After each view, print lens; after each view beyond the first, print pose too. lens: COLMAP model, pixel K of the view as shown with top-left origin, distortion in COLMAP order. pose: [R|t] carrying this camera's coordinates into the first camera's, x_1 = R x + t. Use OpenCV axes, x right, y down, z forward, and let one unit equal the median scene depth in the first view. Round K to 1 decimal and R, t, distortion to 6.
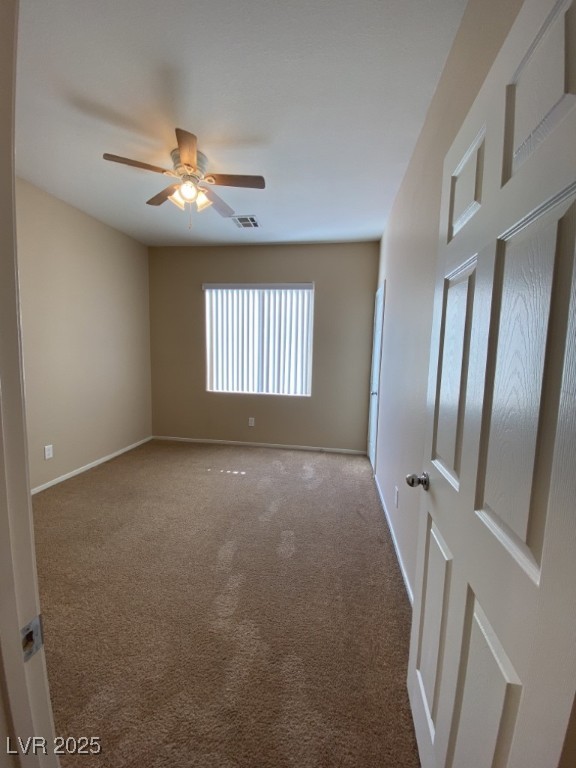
lens RADIAL K [[308.3, 0, 290.2], [0, 308.3, 380.1], [0, 0, 1]] dist [0.062835, -0.046846]
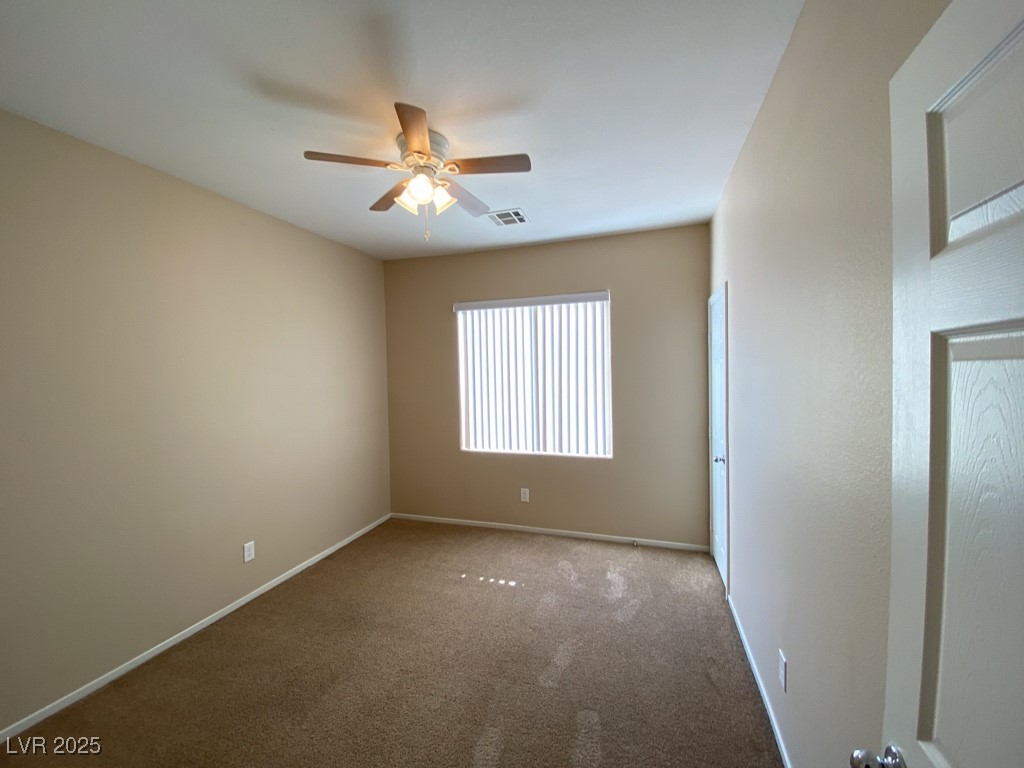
lens RADIAL K [[411.1, 0, 512.0], [0, 411.1, 380.4], [0, 0, 1]] dist [0.062835, -0.046846]
pose [[0.986764, -0.039518, -0.157275, 0.000317], [0.028181, 0.996884, -0.073672, -0.067029], [0.159696, 0.068265, 0.984803, 0.099406]]
